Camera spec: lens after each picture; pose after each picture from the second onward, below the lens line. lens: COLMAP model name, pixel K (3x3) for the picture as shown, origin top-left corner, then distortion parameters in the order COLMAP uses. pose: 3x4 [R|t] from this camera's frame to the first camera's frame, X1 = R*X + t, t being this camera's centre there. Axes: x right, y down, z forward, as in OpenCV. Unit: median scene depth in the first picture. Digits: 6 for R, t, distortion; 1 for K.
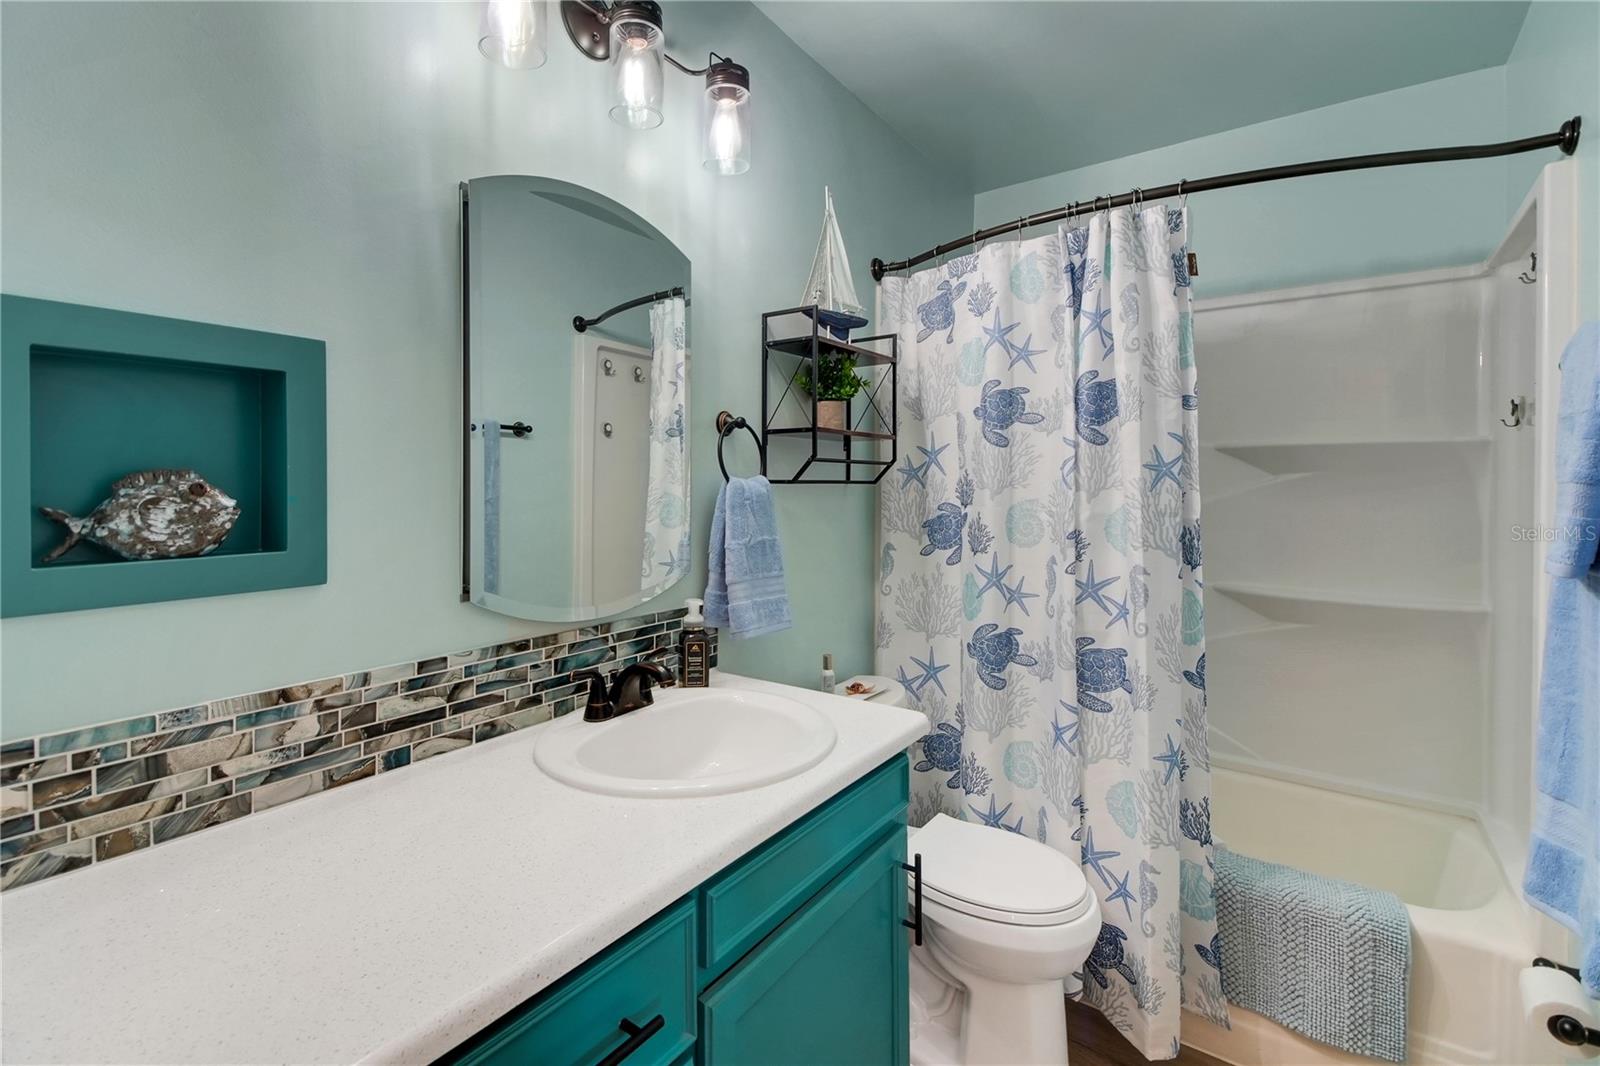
lens RADIAL K [[733.5, 0, 794.0], [0, 733.5, 476.6], [0, 0, 1]] dist [0.045511, -0.022214]
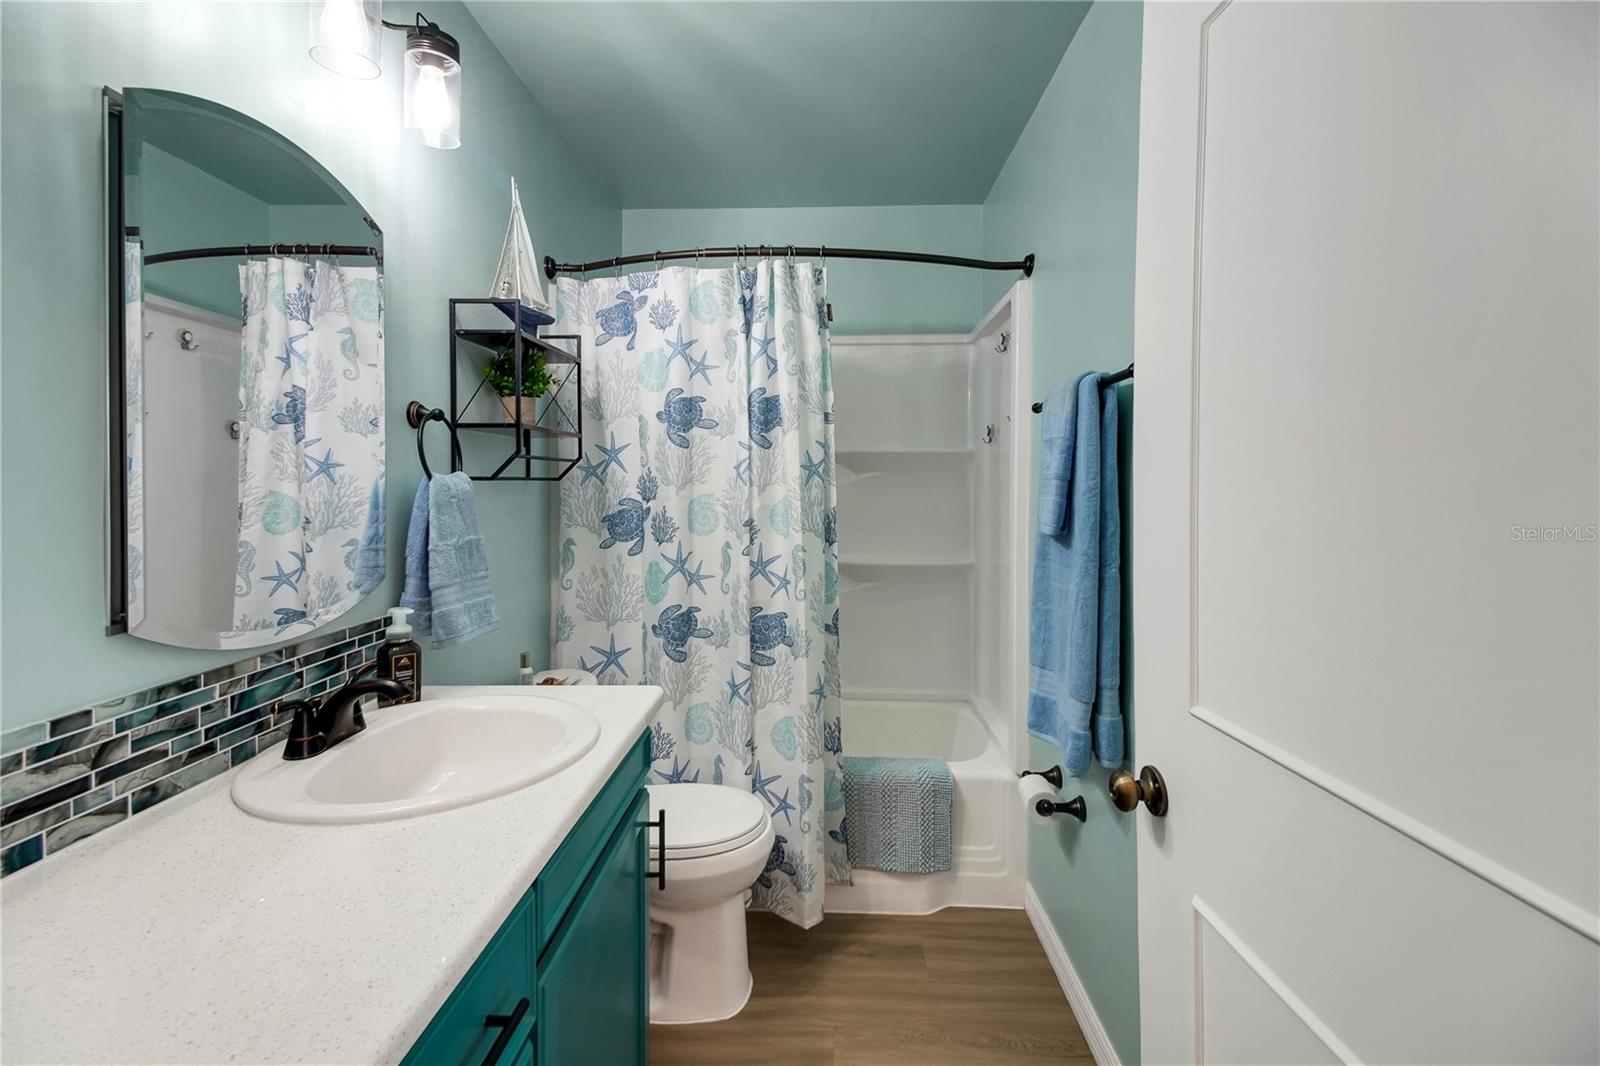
lens RADIAL K [[733.5, 0, 794.0], [0, 733.5, 476.6], [0, 0, 1]] dist [0.045511, -0.022214]
pose [[0.824166, 0.001727, 0.566345, -0.245090], [-0.004772, 0.999981, 0.003894, -0.001562], [-0.566328, -0.005912, 0.824159, -0.030560]]
